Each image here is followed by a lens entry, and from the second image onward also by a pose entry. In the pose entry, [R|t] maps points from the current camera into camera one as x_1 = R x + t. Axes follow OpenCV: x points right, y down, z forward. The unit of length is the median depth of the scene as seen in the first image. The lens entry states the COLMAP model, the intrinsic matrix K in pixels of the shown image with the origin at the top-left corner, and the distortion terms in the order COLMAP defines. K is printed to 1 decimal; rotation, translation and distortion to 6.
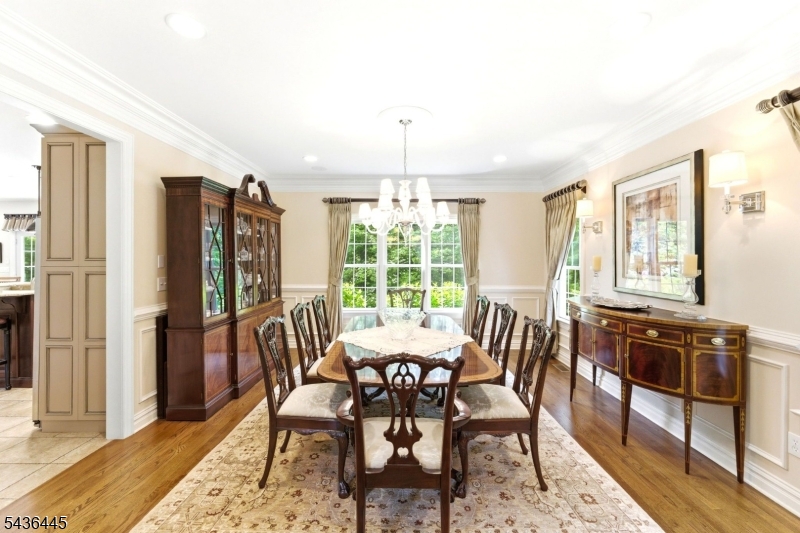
lens RADIAL K [[329.0, 0, 400.6], [0, 329.0, 262.0], [0, 0, 1]] dist [0.003779, -0.000379]
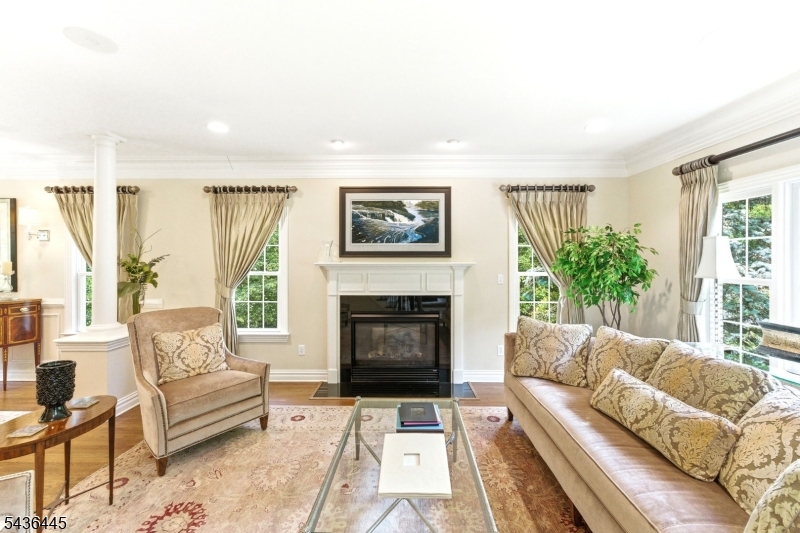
lens RADIAL K [[329.0, 0, 399.2], [0, 329.0, 255.1], [0, 0, 1]] dist [0.003779, -0.000379]
pose [[0.004593, 0.003041, 0.999985, -0.701171], [0.011061, 0.999934, -0.003092, -0.026509], [-0.999928, 0.011075, 0.004559, -0.886704]]
